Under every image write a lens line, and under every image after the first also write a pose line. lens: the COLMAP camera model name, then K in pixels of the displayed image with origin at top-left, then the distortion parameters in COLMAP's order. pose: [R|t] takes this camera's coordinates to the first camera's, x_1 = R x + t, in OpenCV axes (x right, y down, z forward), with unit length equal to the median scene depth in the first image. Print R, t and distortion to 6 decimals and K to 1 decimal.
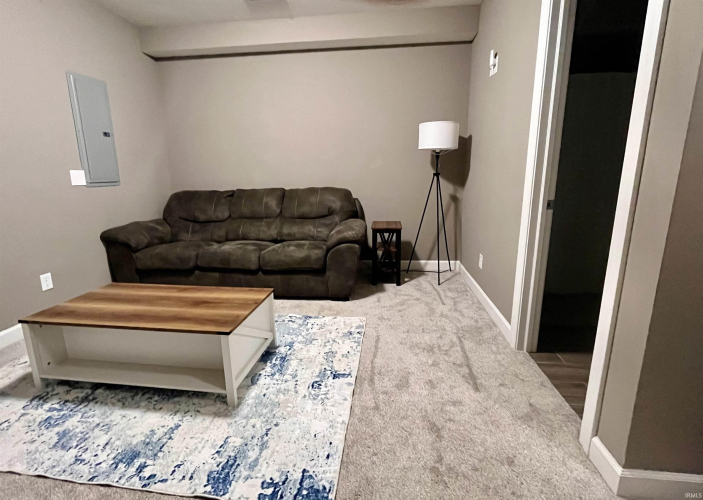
lens RADIAL K [[331.1, 0, 346.4], [0, 331.1, 246.0], [0, 0, 1]] dist [-0.002831, -0.000187]
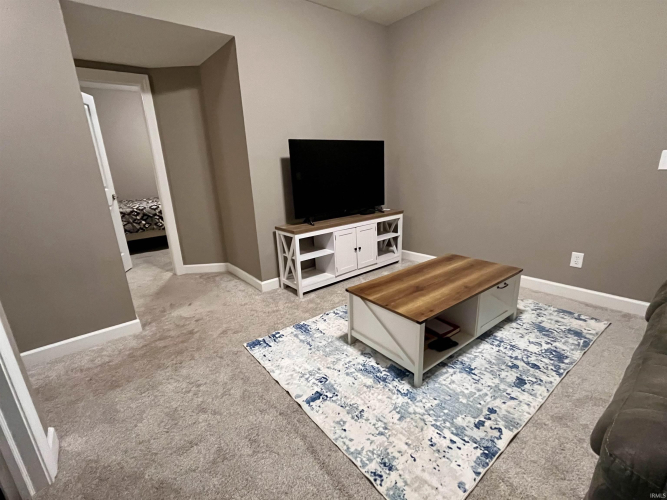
lens RADIAL K [[311.7, 0, 329.8], [0, 311.7, 252.6], [0, 0, 1]] dist [0.004462, 0.000538]
pose [[-0.705252, 0.238249, -0.667726, 0.417489], [-0.100003, 0.898995, 0.426389, -0.336820], [0.701869, 0.367486, -0.610192, 1.331087]]
